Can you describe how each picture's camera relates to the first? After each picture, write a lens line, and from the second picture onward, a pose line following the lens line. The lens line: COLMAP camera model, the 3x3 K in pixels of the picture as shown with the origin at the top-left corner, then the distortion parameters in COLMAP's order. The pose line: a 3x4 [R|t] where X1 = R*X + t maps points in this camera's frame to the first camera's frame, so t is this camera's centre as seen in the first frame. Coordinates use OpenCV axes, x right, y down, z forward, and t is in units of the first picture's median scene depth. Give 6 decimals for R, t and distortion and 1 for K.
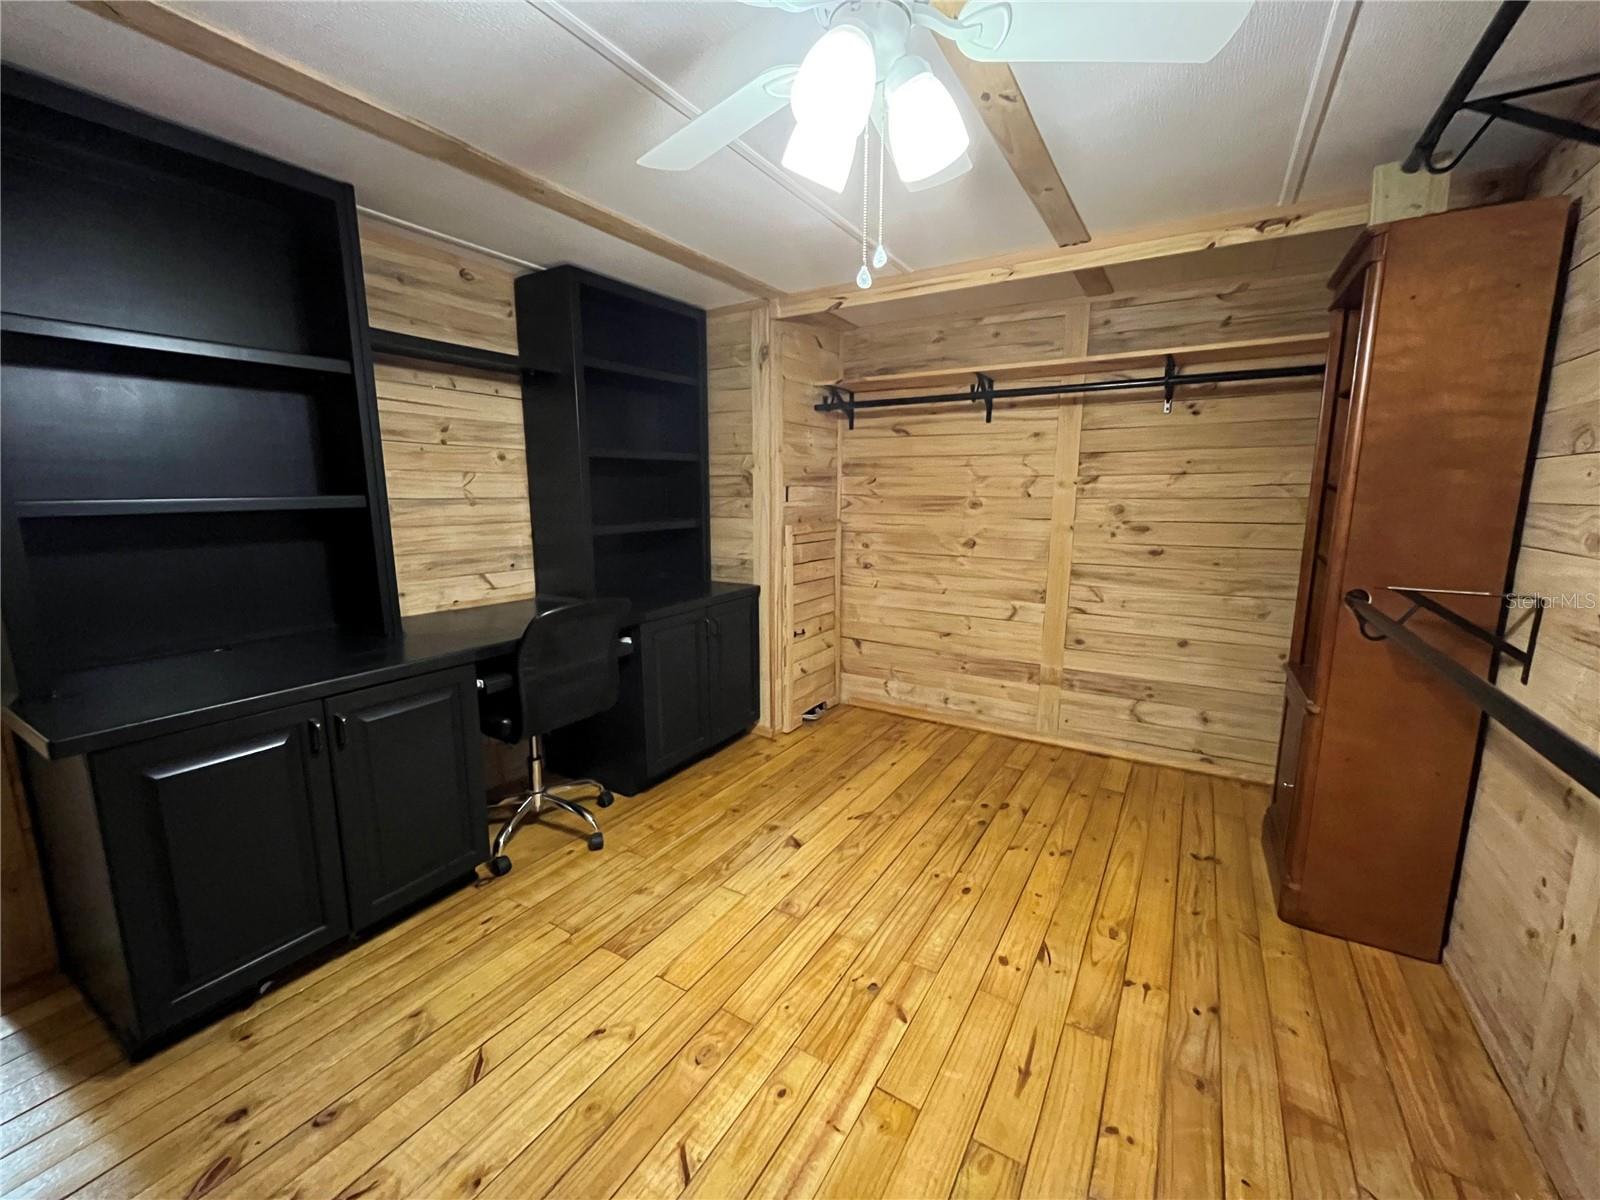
lens RADIAL K [[641.4, 0, 800.0], [0, 641.4, 600.0], [0, 0, 1]] dist [0.000891, 0.000137]
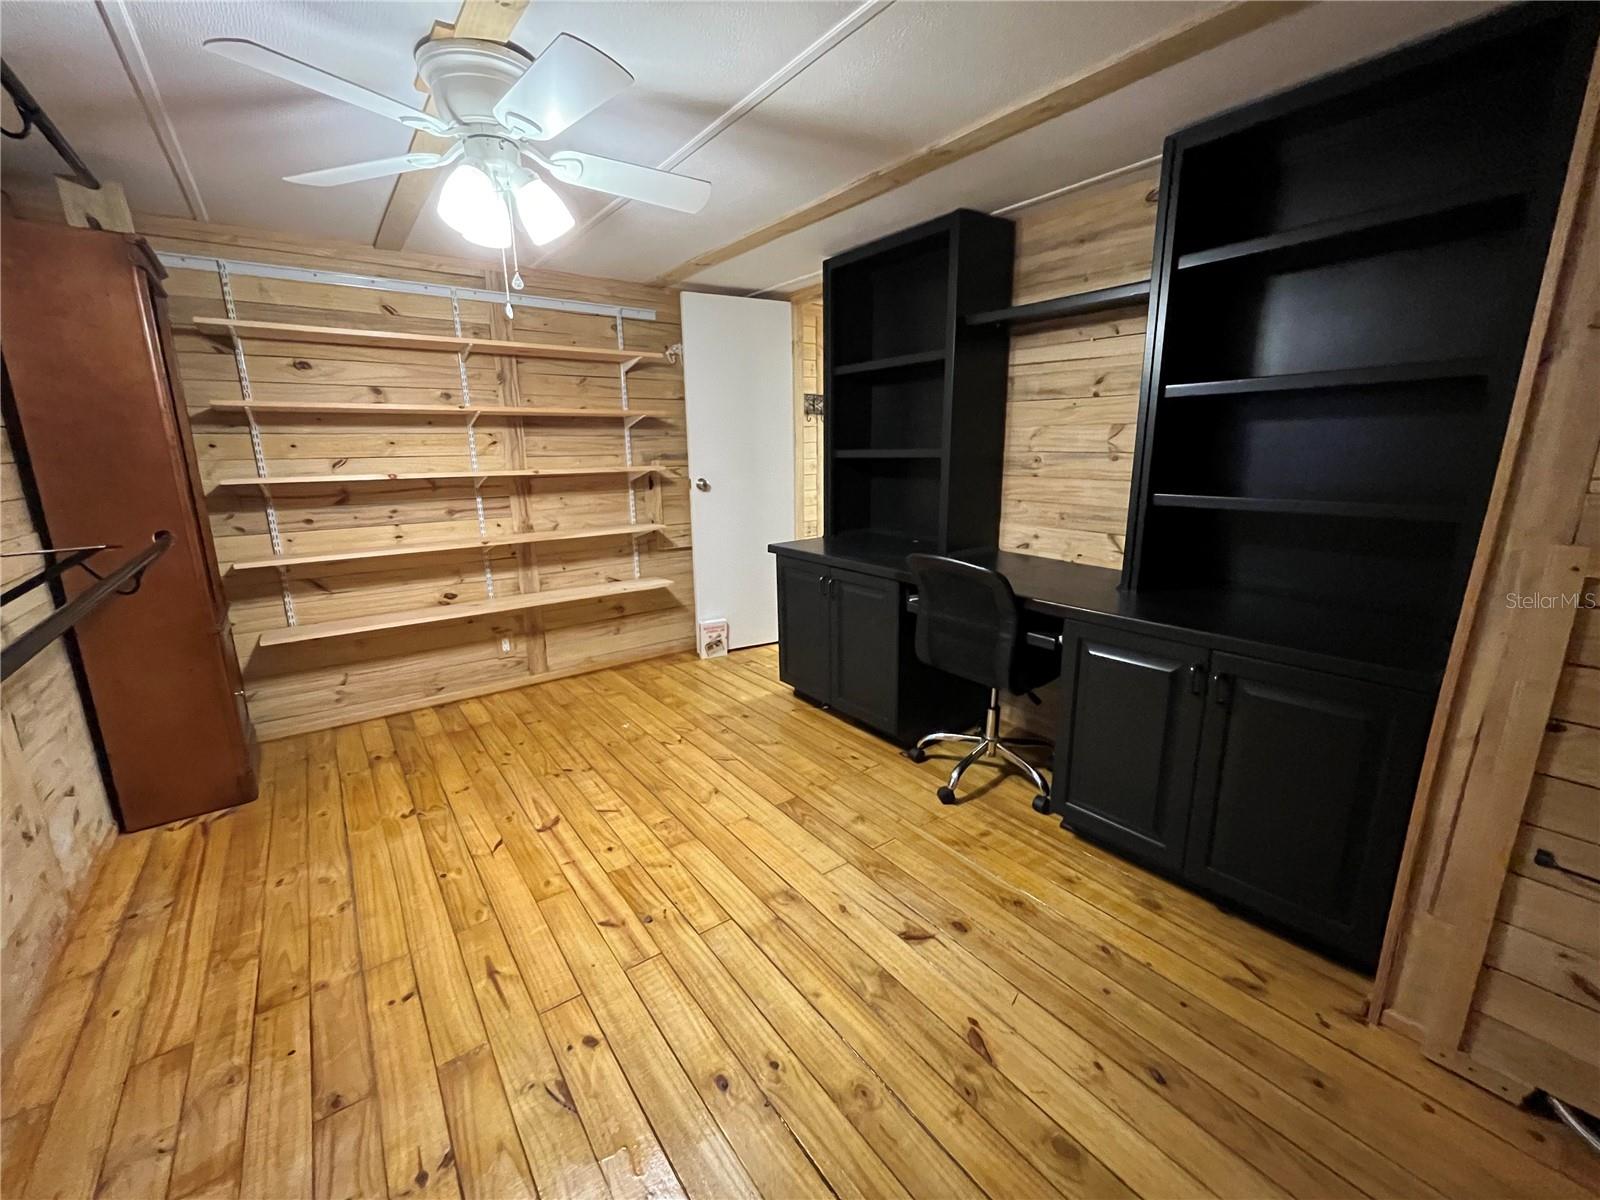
lens RADIAL K [[671.2, 0, 800.0], [0, 671.2, 600.0], [0, 0, 1]] dist [-0.003144, -0.000351]
pose [[-0.375617, 0.211127, -0.902406, 0.766319], [-0.152580, 0.946332, 0.284914, -0.211216], [0.914129, 0.244707, -0.323244, 1.228985]]
